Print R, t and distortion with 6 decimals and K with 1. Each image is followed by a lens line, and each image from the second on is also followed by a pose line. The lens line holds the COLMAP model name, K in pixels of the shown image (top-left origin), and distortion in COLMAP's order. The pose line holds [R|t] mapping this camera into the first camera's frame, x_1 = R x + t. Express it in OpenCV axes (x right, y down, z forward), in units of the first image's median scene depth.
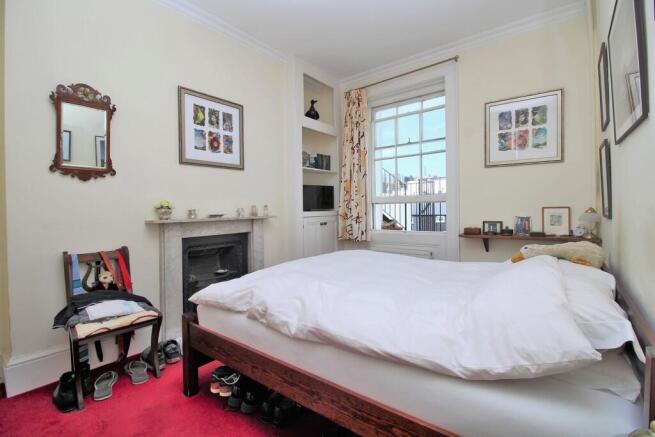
lens RADIAL K [[303.4, 0, 331.7], [0, 303.4, 211.7], [0, 0, 1]] dist [0.003431, -0.016101]
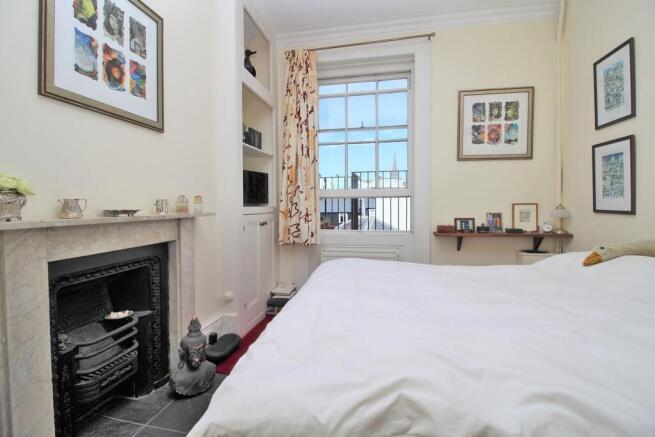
lens RADIAL K [[303.4, 0, 331.7], [0, 303.4, 211.7], [0, 0, 1]] dist [0.003431, -0.016101]
pose [[0.891164, 0.000010, 0.453681, -0.267092], [-0.003096, 0.999977, 0.006061, 0.007470], [-0.453671, -0.006806, 0.891143, 0.349286]]
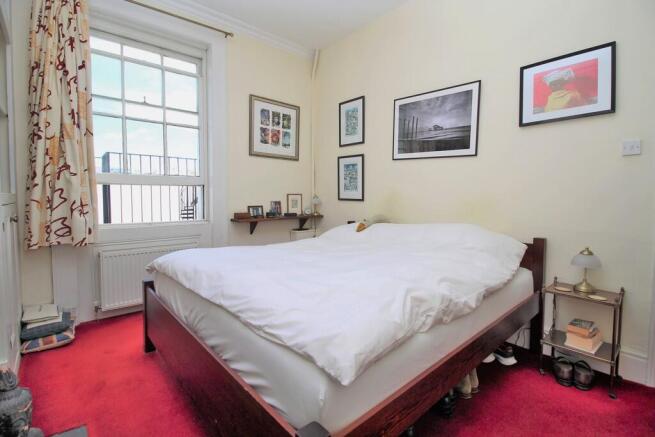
lens RADIAL K [[303.4, 0, 331.7], [0, 303.4, 211.7], [0, 0, 1]] dist [0.003431, -0.016101]
pose [[0.178208, -0.034745, 0.983379, -0.505492], [0.001844, 0.999386, 0.034977, 0.015247], [-0.983991, -0.004419, 0.178163, 0.535565]]
